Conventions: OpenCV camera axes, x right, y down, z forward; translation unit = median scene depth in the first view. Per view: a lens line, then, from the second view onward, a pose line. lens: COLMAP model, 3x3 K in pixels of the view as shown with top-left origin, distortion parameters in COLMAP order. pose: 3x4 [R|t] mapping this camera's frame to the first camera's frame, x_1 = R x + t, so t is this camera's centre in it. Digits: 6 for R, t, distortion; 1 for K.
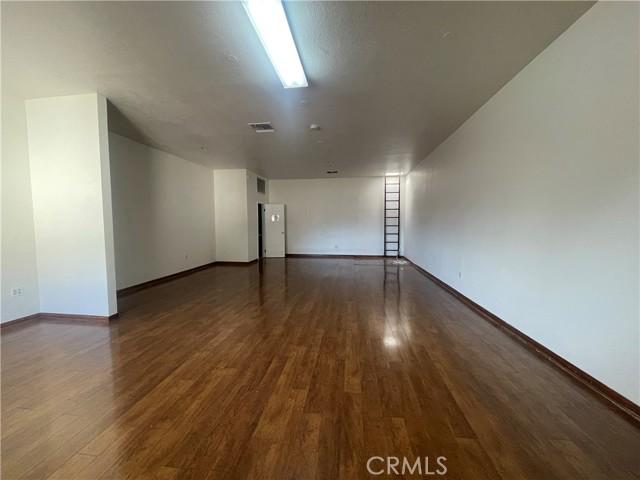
lens RADIAL K [[257.7, 0, 317.2], [0, 257.7, 236.3], [0, 0, 1]] dist [0.000474, 0.000132]
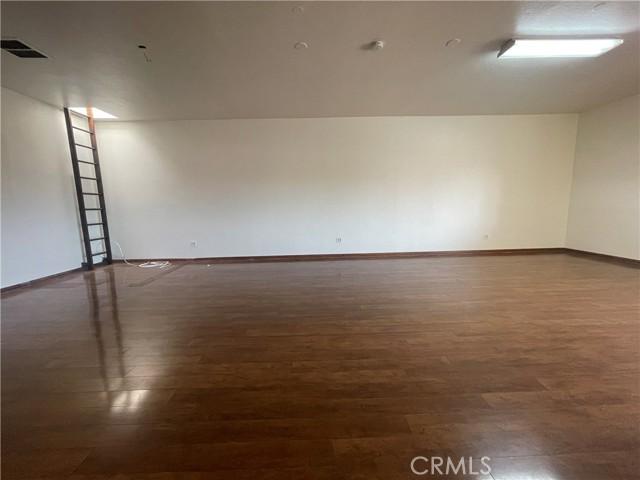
lens RADIAL K [[257.7, 0, 315.7], [0, 257.7, 242.6], [0, 0, 1]] dist [0.000474, 0.000132]
pose [[-0.150745, -0.146272, 0.977691, -0.863273], [0.074103, 0.984538, 0.158722, -0.059491], [-0.985791, 0.096377, -0.137575, 1.624488]]
